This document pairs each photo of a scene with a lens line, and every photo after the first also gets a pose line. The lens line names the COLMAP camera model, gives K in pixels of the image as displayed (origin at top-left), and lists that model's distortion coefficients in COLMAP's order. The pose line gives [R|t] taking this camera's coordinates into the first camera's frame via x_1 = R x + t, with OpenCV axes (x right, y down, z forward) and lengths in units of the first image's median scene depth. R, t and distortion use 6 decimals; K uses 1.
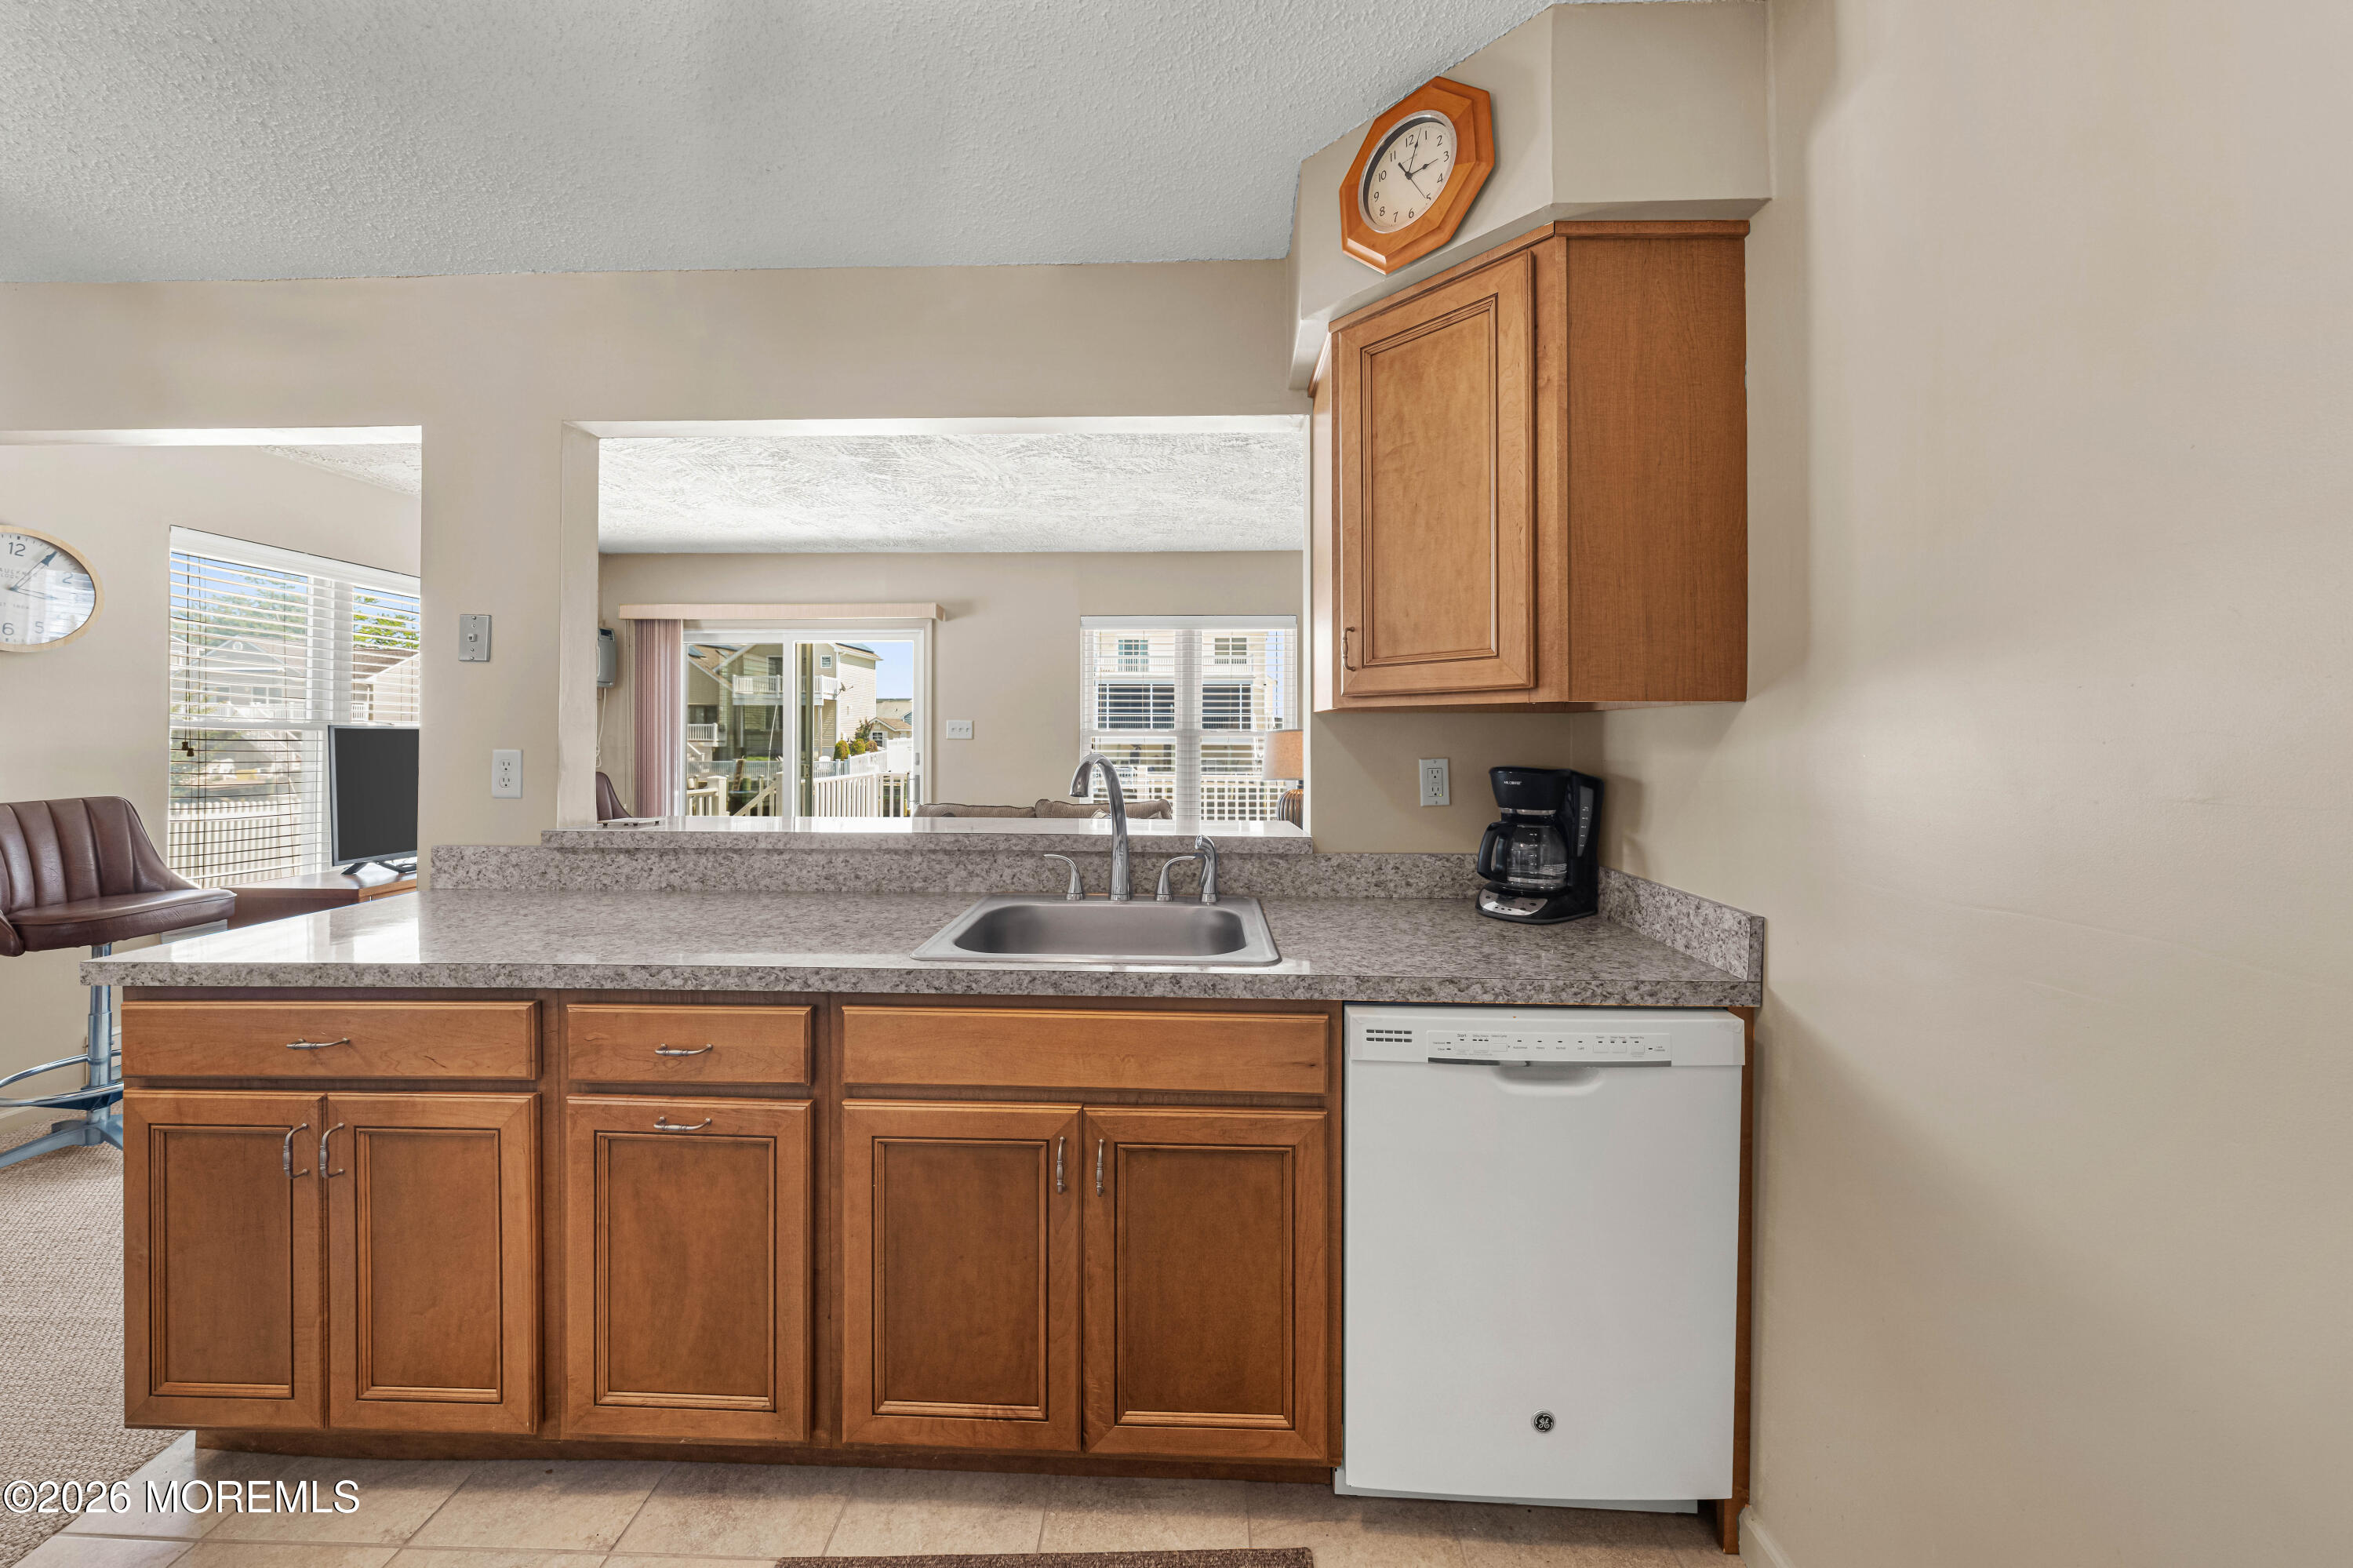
lens RADIAL K [[808.3, 0, 1170.5], [0, 808.3, 738.0], [0, 0, 1]] dist [0.000813, -0.000080]
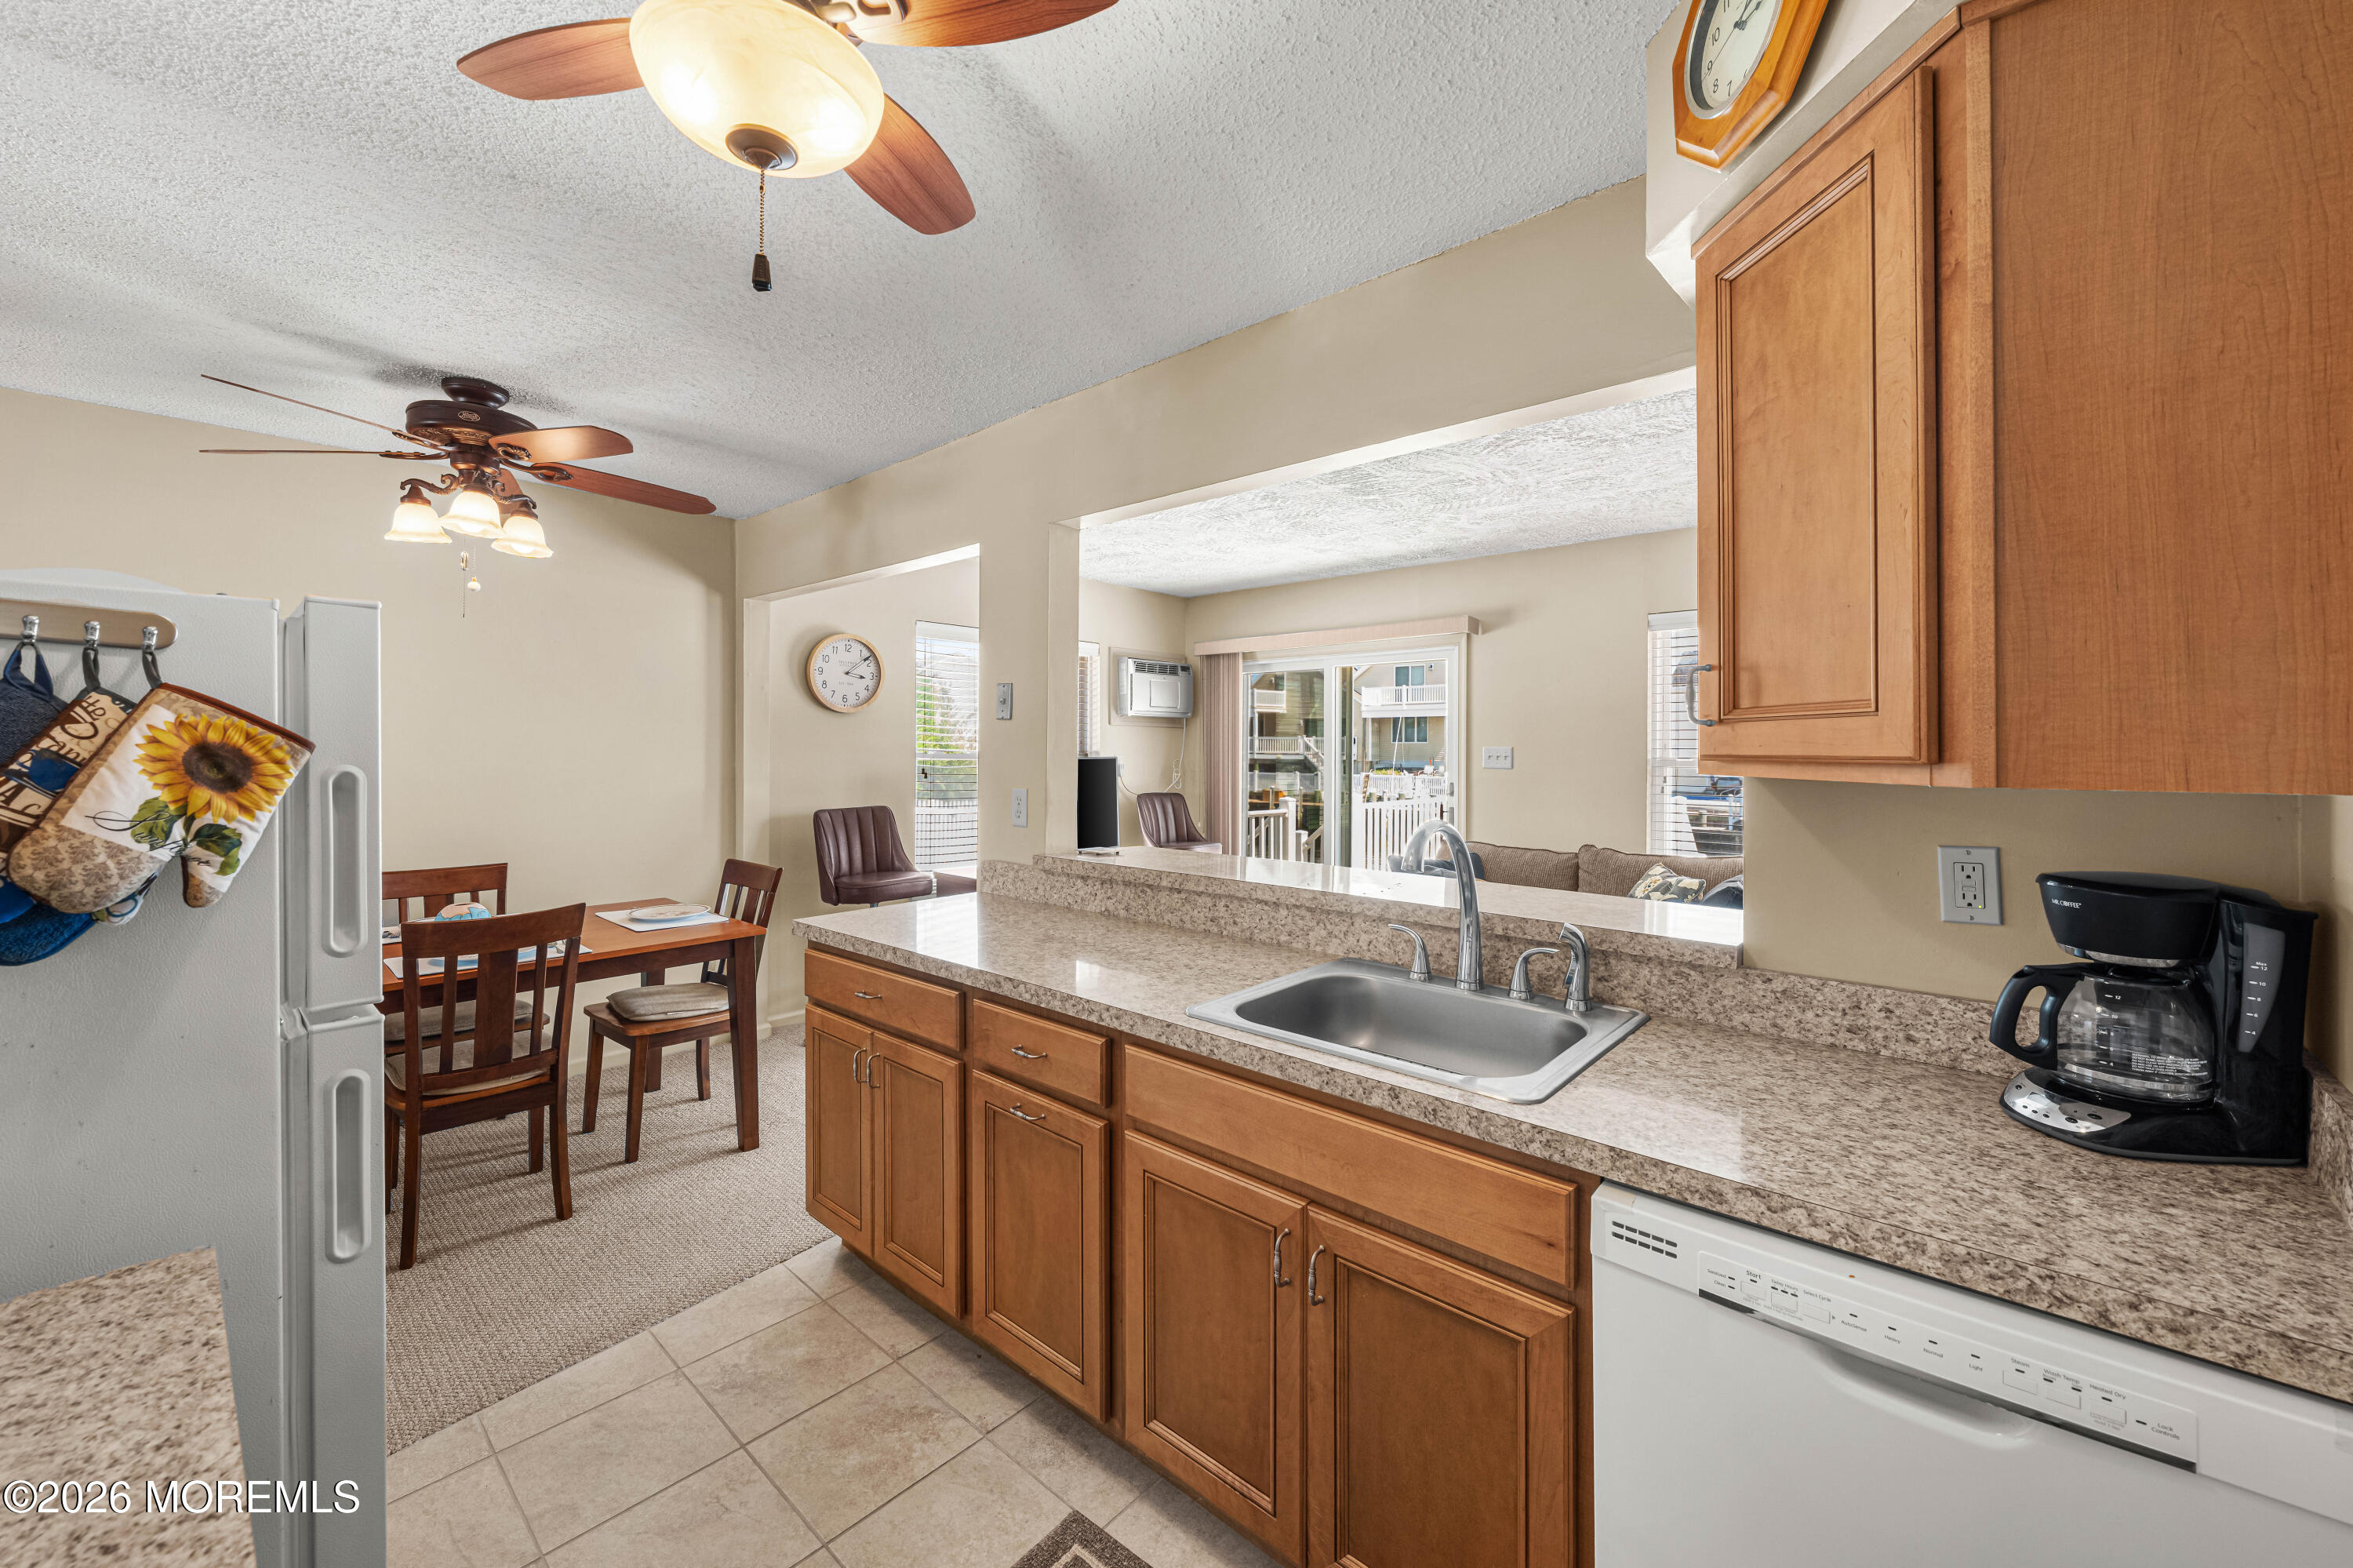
lens RADIAL K [[920.5, 0, 1182.0], [0, 920.5, 748.4], [0, 0, 1]] dist [-0.002068, -0.000154]
pose [[0.764796, 0.001209, -0.644271, 0.359679], [-0.002531, 0.999996, -0.001127, -0.055462], [0.644267, 0.002493, 0.764796, 0.067034]]
